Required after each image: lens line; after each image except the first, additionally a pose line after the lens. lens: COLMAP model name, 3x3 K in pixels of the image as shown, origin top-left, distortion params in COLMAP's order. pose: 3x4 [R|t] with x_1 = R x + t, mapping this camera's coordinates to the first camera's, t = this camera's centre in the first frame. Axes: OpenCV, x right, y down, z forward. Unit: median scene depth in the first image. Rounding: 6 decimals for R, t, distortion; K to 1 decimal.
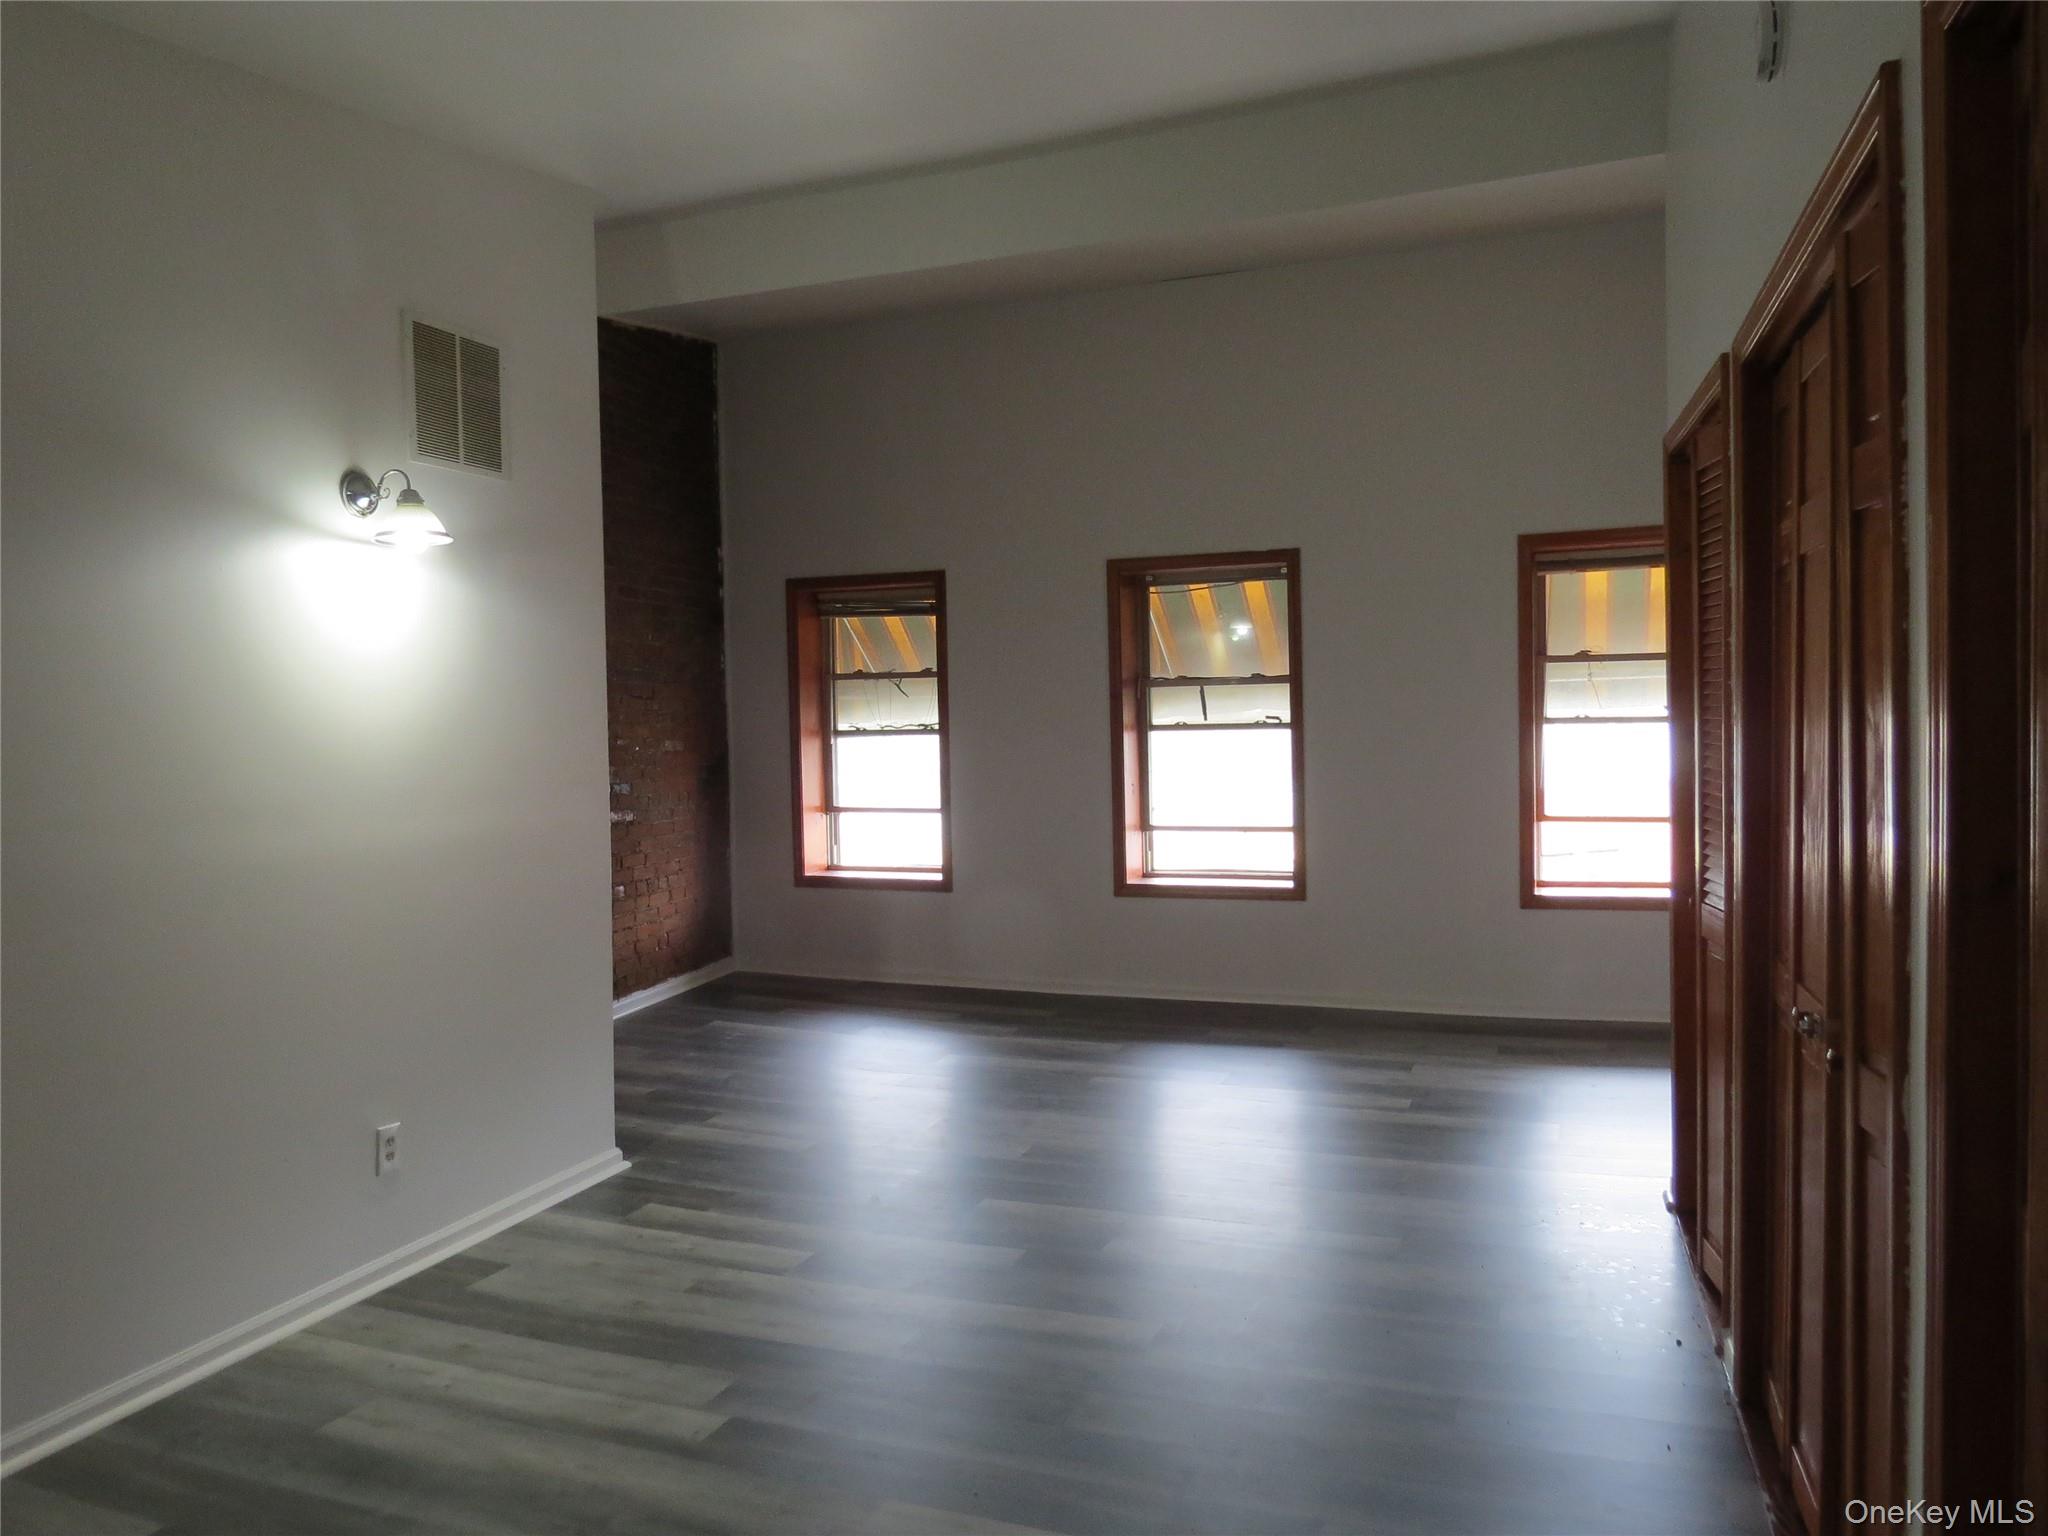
lens RADIAL K [[1463.6, 0, 1018.5], [0, 1463.6, 768.8], [0, 0, 1]] dist [0.000224, -0.001348]
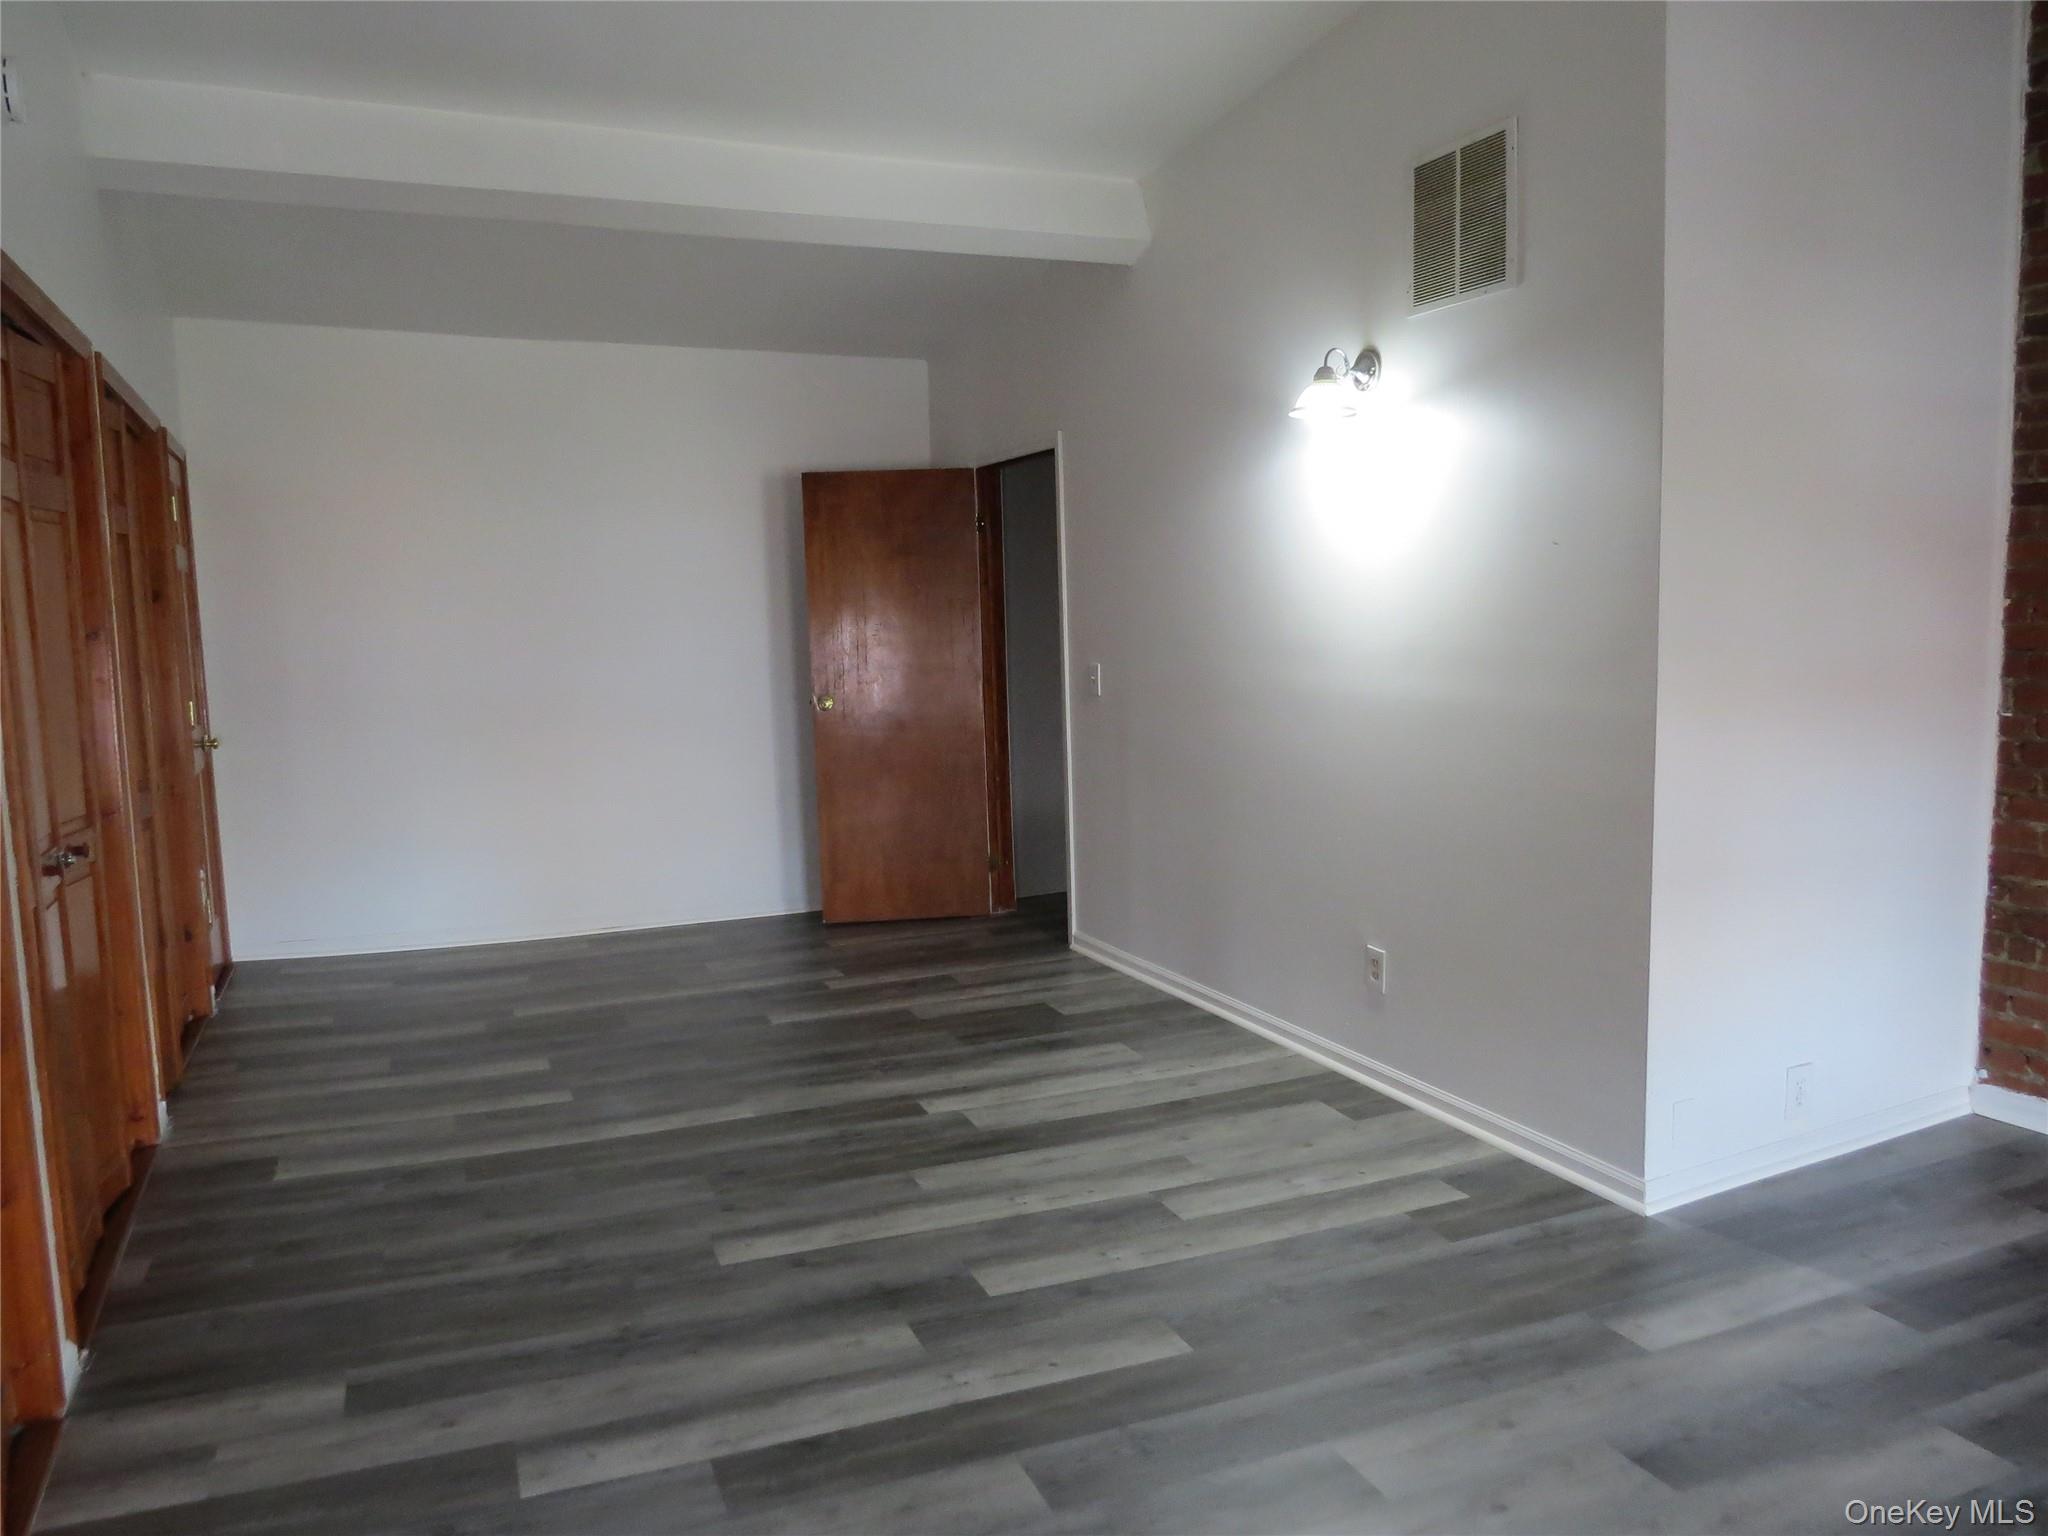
lens RADIAL K [[1463.6, 0, 1018.5], [0, 1463.6, 768.8], [0, 0, 1]] dist [0.000224, -0.001348]
pose [[-0.719864, 0.119185, -0.683806, 0.511152], [0.018237, 0.988056, 0.153015, -0.065847], [0.693876, 0.097679, -0.713439, 1.605075]]
